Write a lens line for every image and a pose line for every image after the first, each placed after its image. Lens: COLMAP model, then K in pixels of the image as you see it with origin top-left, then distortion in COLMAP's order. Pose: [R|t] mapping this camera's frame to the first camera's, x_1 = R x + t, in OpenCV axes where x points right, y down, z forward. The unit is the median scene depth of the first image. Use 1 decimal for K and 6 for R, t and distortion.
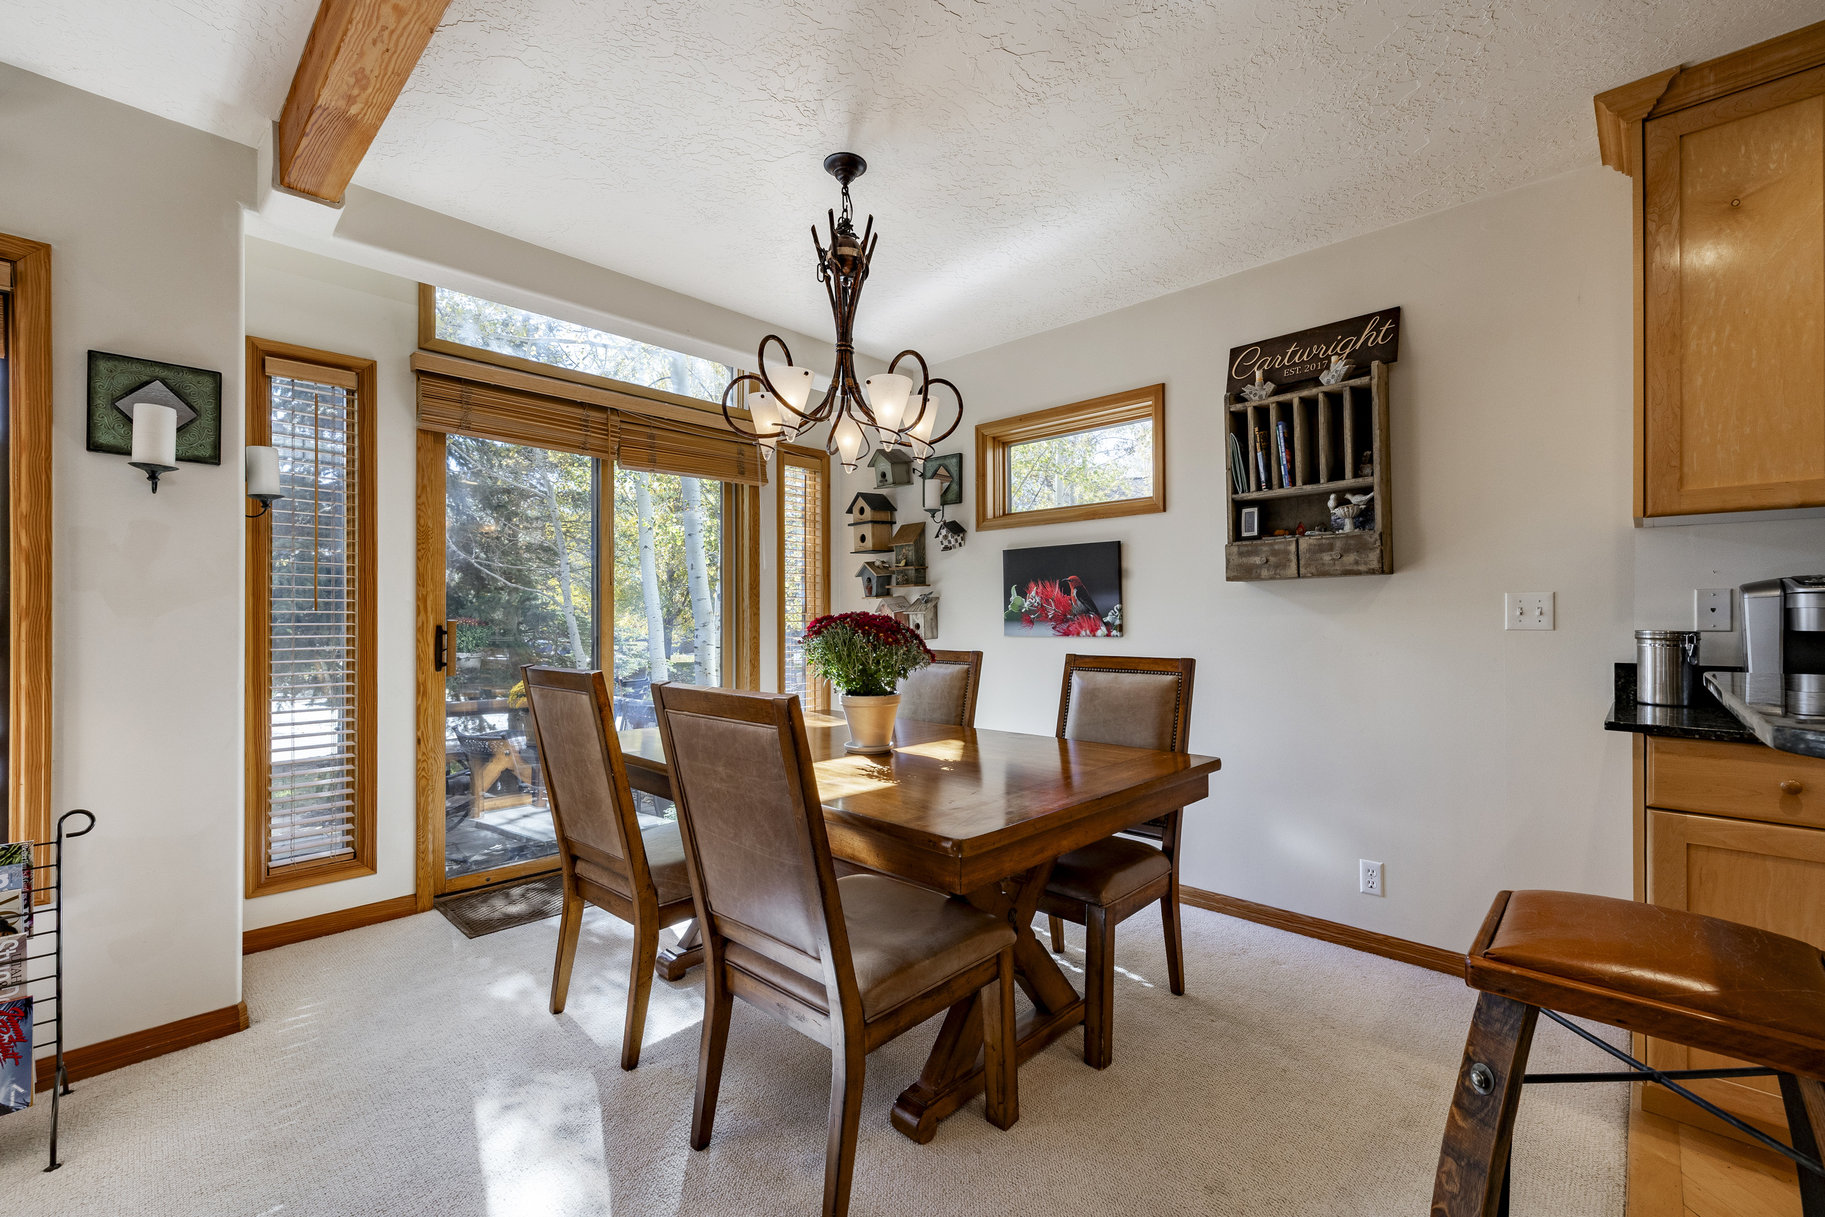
lens RADIAL K [[776.2, 0, 902.6], [0, 776.2, 618.3], [0, 0, 1]] dist [0.002883, -0.000780]
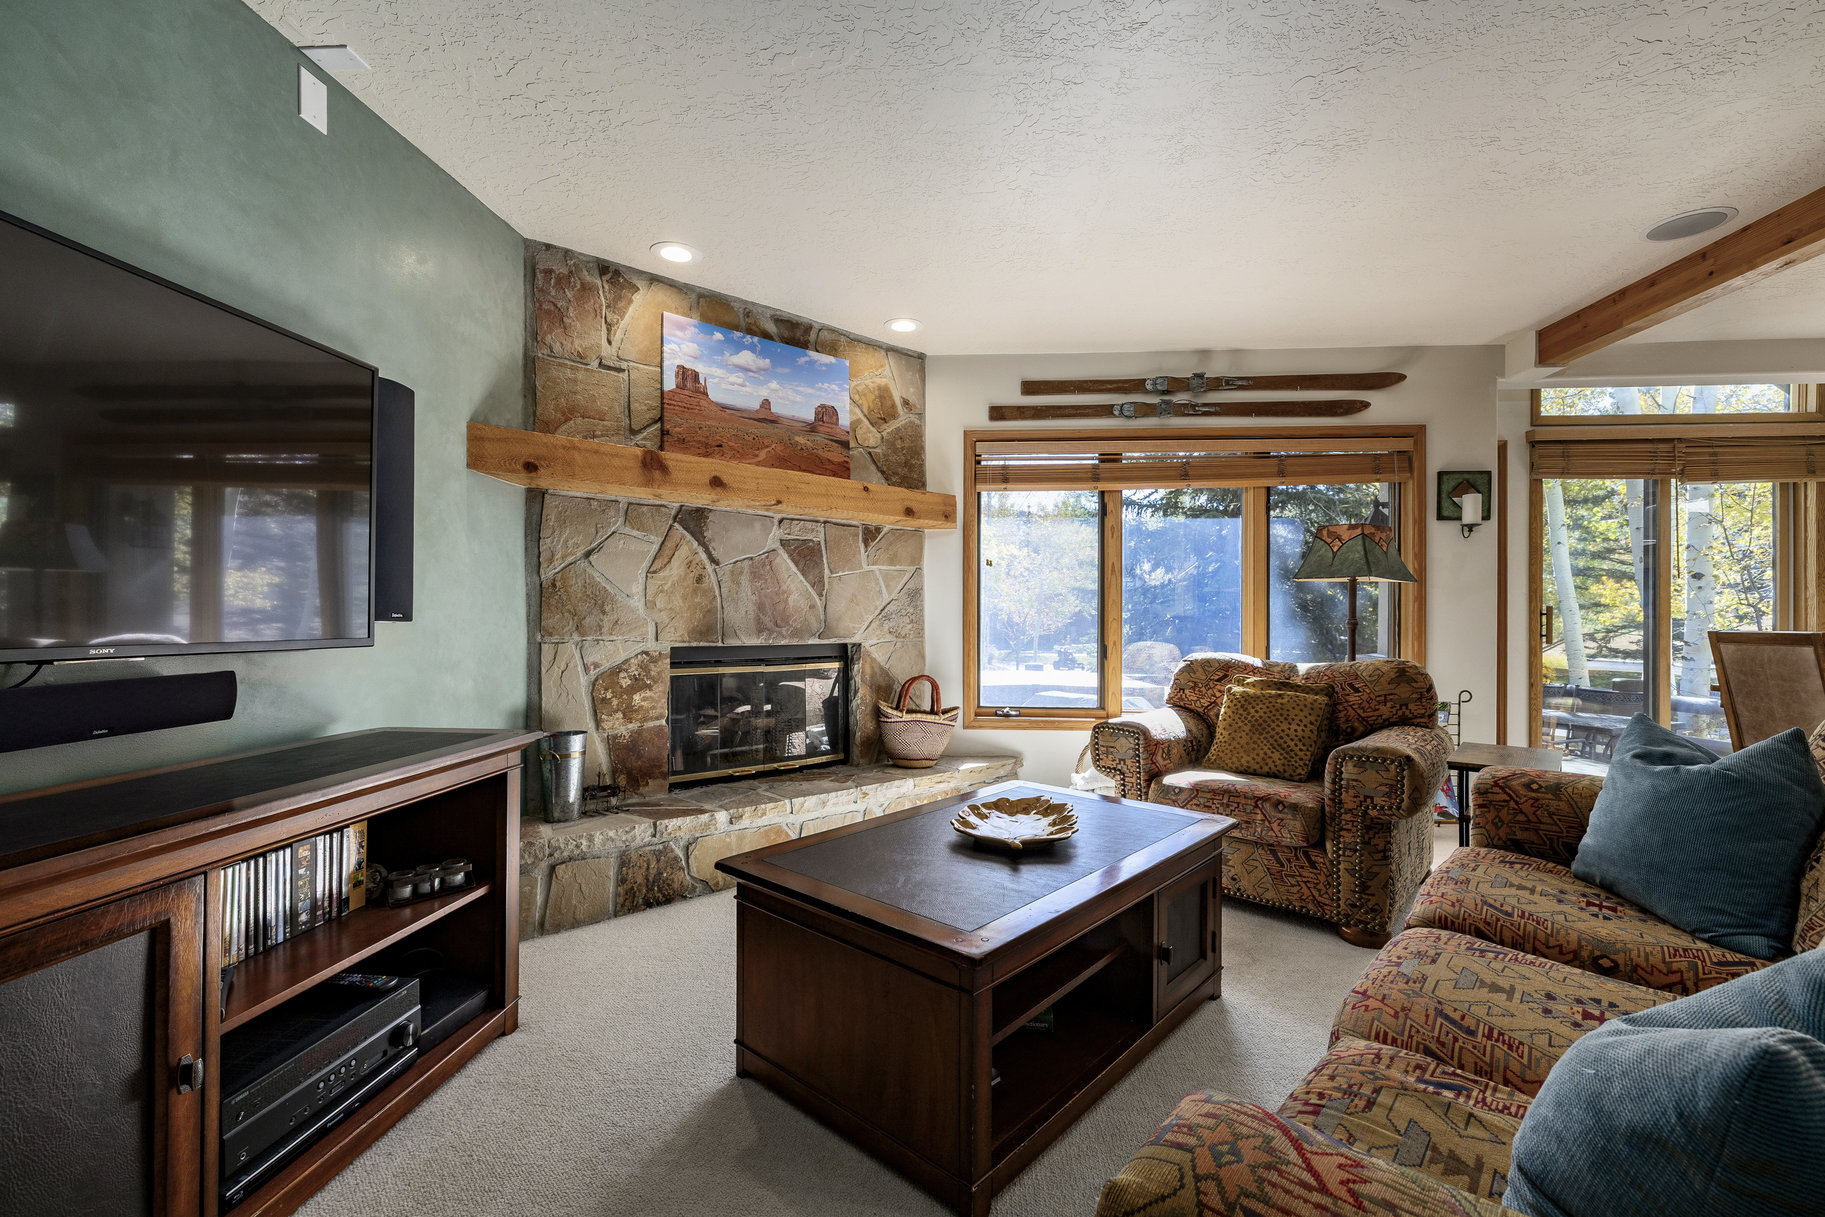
lens RADIAL K [[776.2, 0, 912.6], [0, 776.2, 613.8], [0, 0, 1]] dist [0.002883, -0.000780]
pose [[0.641722, 0.001230, -0.766937, -0.263645], [-0.006136, 0.999975, -0.003531, 0.034310], [0.766913, 0.006972, 0.641713, -0.992285]]
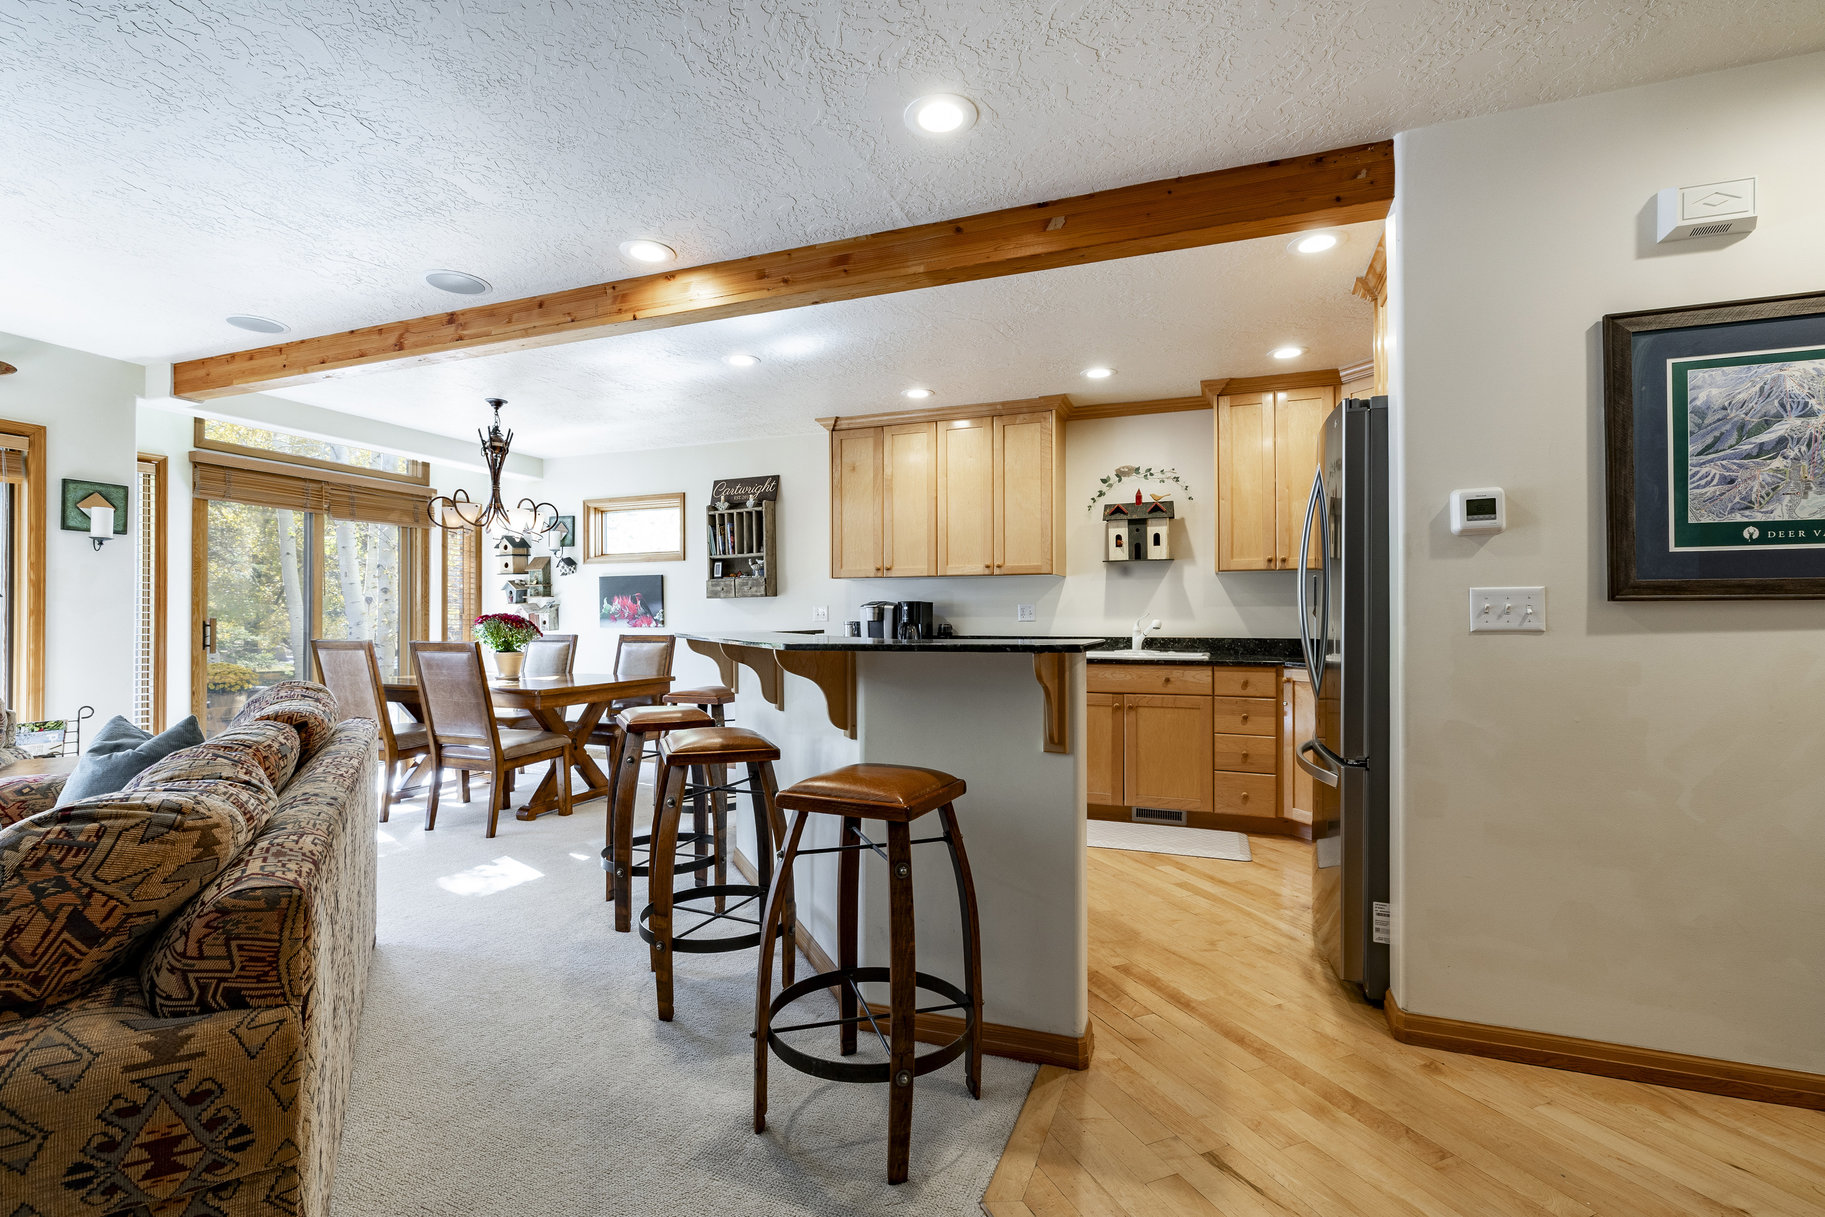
lens RADIAL K [[823.9, 0, 912.6], [0, 823.9, 612.8], [0, 0, 1]] dist [-0.002696, 0.000323]
pose [[0.919573, 0.003146, 0.392906, 0.074181], [0.000921, 0.999948, -0.010162, 0.011612], [-0.392918, 0.009707, 0.919522, -1.246787]]
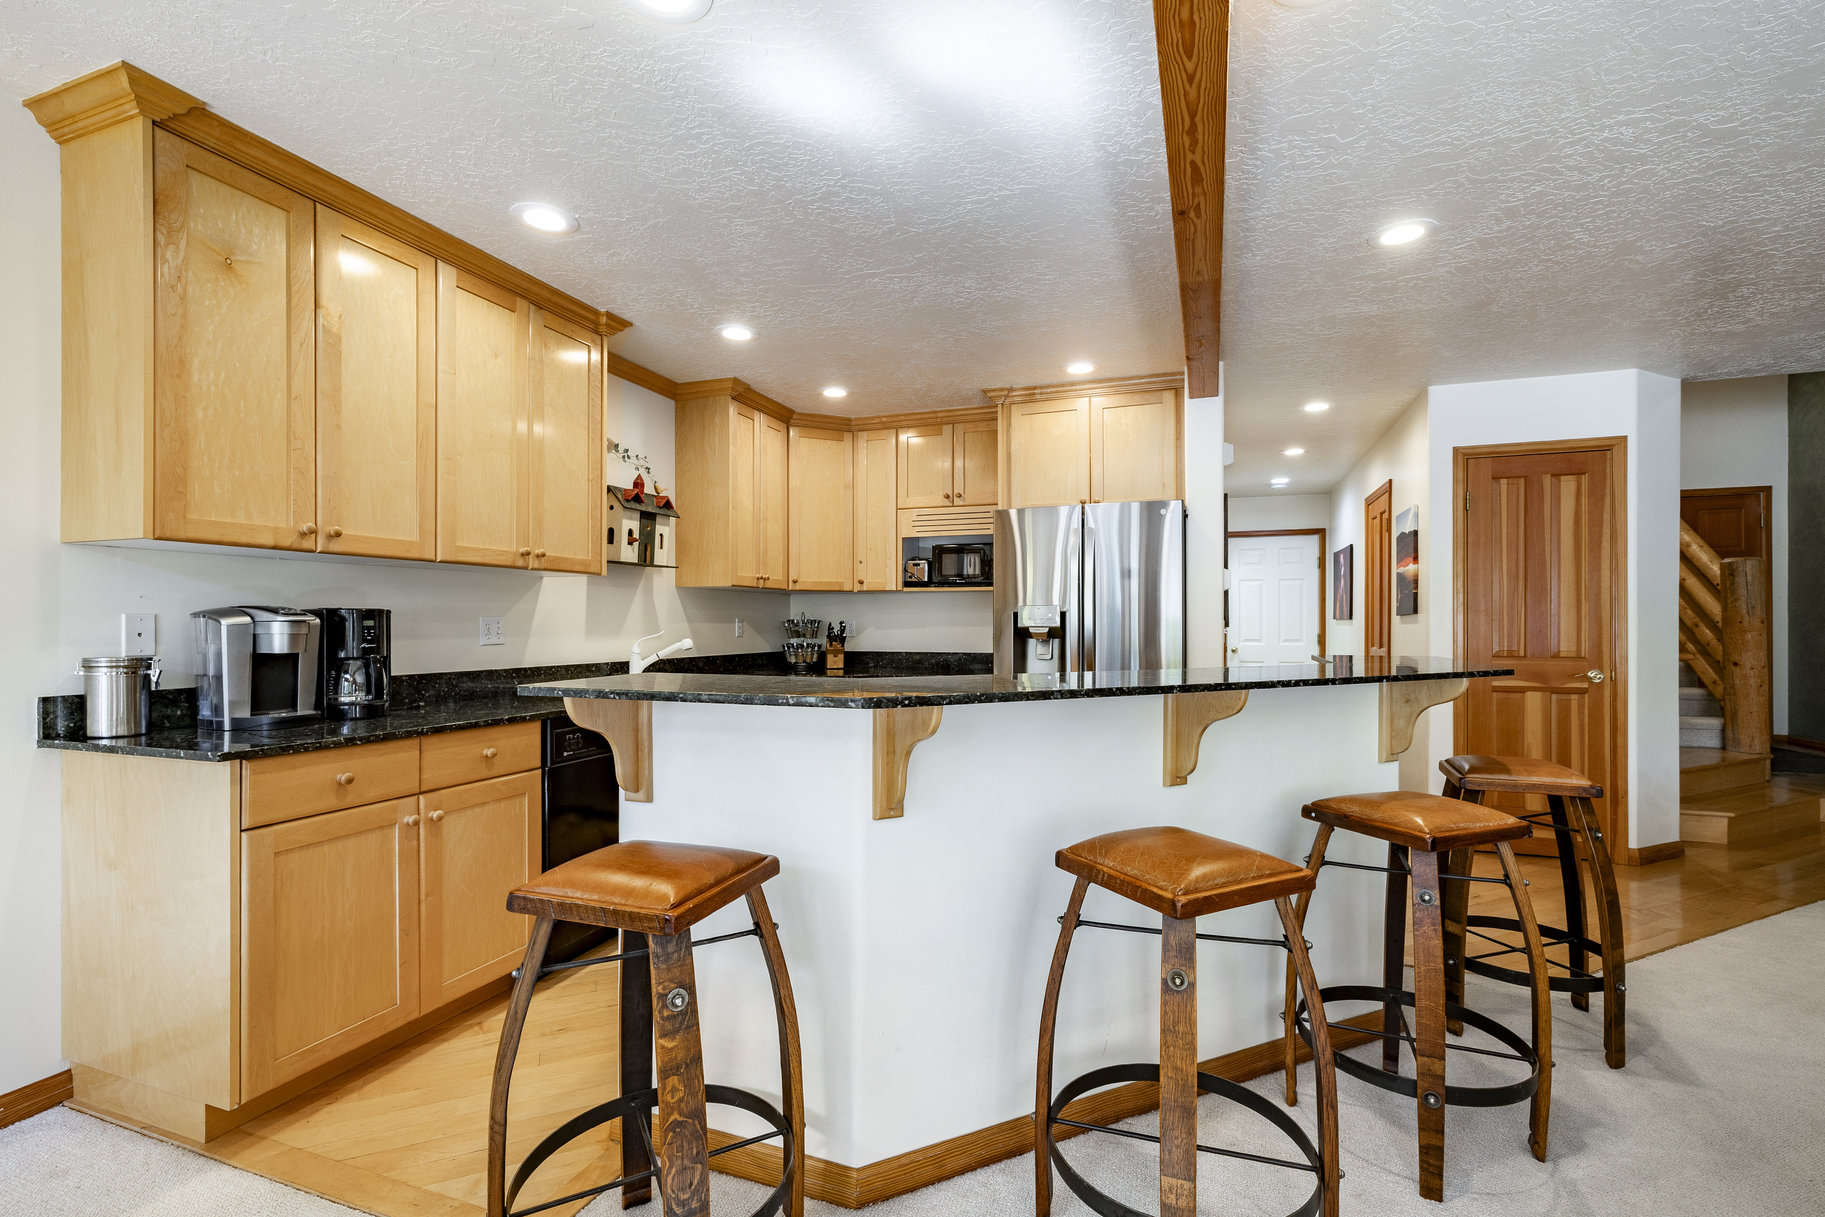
lens RADIAL K [[776.2, 0, 905.5], [0, 776.2, 625.4], [0, 0, 1]] dist [0.002883, -0.000780]
pose [[-0.400058, 0.000104, 0.916490, -0.207758], [0.005744, 0.999981, 0.002393, -0.015341], [-0.916472, 0.006221, -0.400051, 0.390999]]
